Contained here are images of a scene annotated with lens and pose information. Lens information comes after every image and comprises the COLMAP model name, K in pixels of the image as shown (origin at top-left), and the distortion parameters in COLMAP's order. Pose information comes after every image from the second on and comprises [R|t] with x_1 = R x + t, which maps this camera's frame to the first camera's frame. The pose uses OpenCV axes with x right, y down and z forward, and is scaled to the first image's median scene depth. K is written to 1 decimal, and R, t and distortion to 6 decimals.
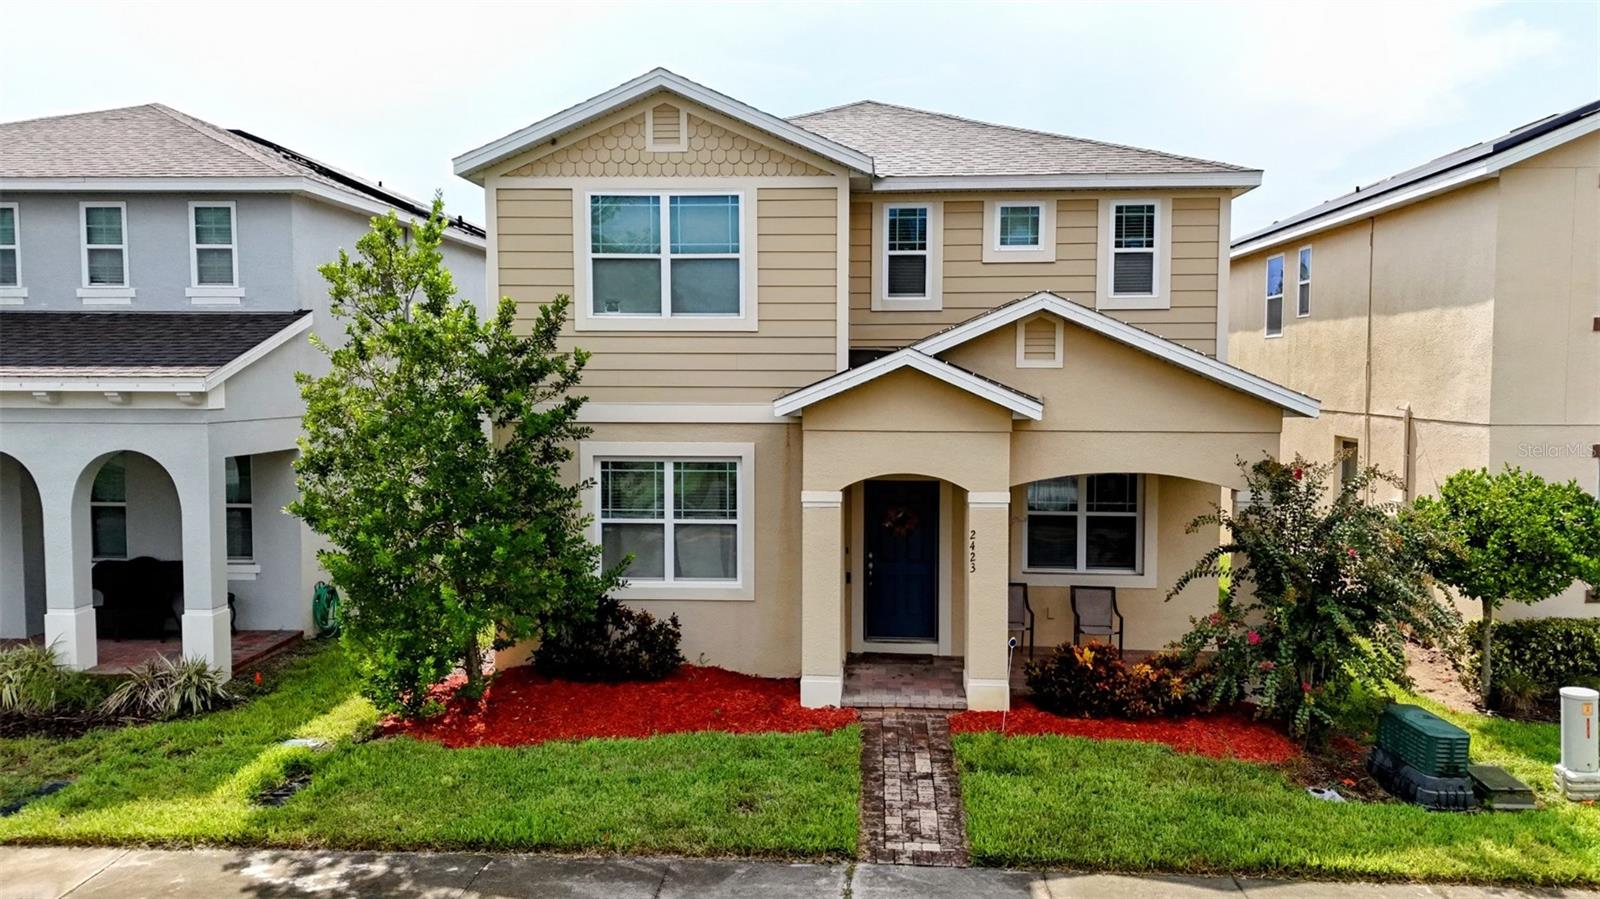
lens RADIAL K [[1200.4, 0, 797.1], [0, 1200.4, 455.9], [0, 0, 1]] dist [0.027348, -0.008441]
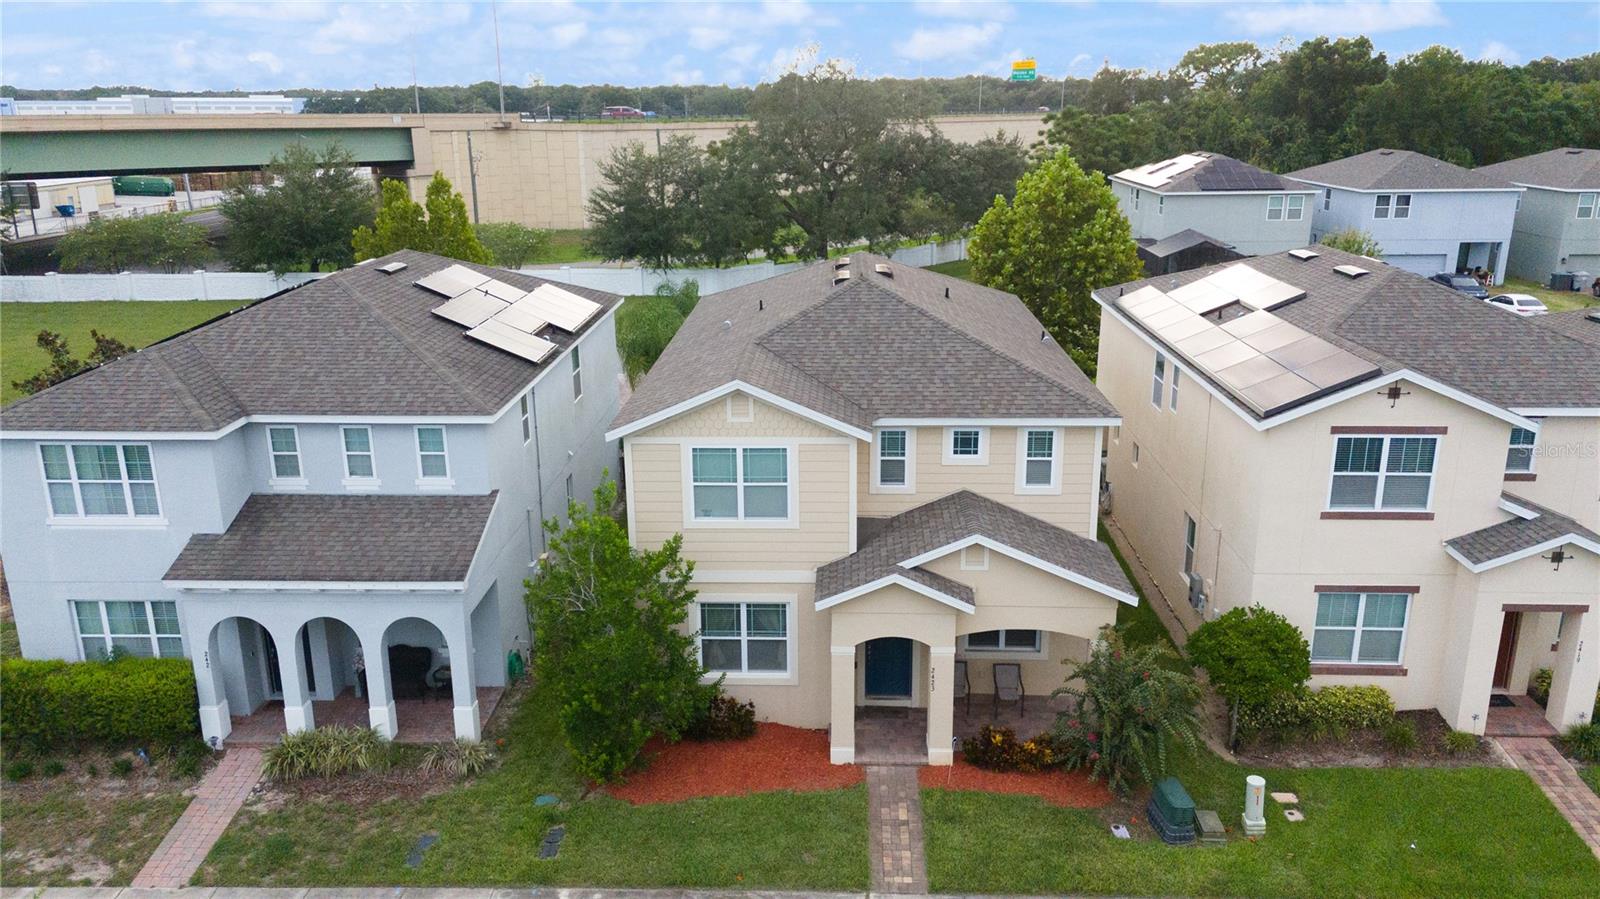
lens RADIAL K [[1200.4, 0, 802.3], [0, 1200.4, 445.6], [0, 0, 1]] dist [0.027348, -0.008441]
pose [[0.999459, -0.016202, 0.028634, -0.072557], [0.009954, 0.978463, 0.206184, -0.538548], [-0.031358, -0.205788, 0.978094, -0.527518]]
